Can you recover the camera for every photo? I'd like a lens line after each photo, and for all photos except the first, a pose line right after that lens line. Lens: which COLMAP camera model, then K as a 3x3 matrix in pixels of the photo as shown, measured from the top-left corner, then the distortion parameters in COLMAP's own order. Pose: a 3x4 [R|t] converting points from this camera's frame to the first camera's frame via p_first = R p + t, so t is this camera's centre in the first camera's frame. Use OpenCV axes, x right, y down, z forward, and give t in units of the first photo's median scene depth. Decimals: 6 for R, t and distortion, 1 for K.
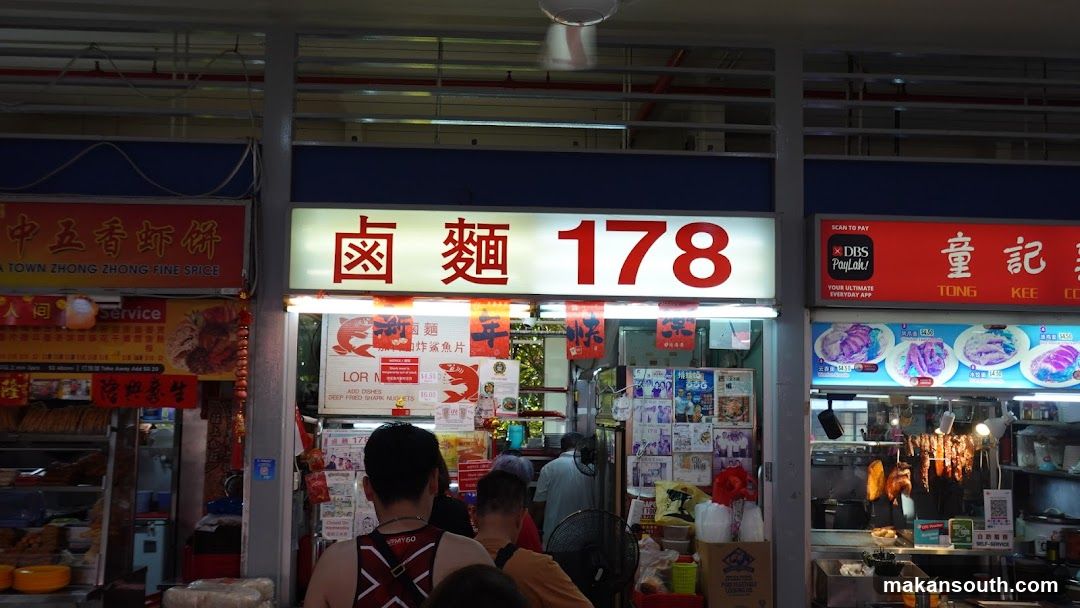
lens RADIAL K [[1027.6, 0, 540.0], [0, 1027.6, 304.0], [0, 0, 1]] dist [0.005805, -0.000310]
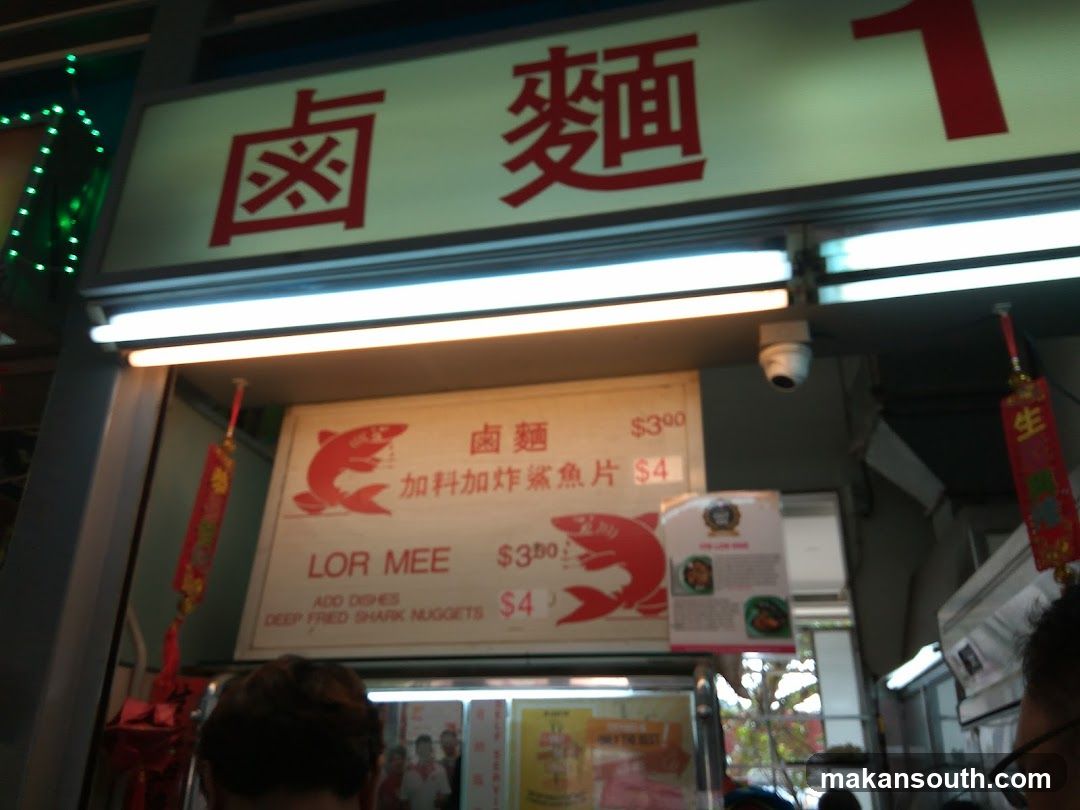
lens RADIAL K [[841.1, 0, 543.3], [0, 841.1, 429.2], [0, 0, 1]] dist [0.022943, -0.005112]
pose [[0.959646, -0.112435, -0.257756, -0.021228], [0.027594, 0.949818, -0.311584, 0.131987], [0.279854, 0.291898, 0.914591, 0.772861]]
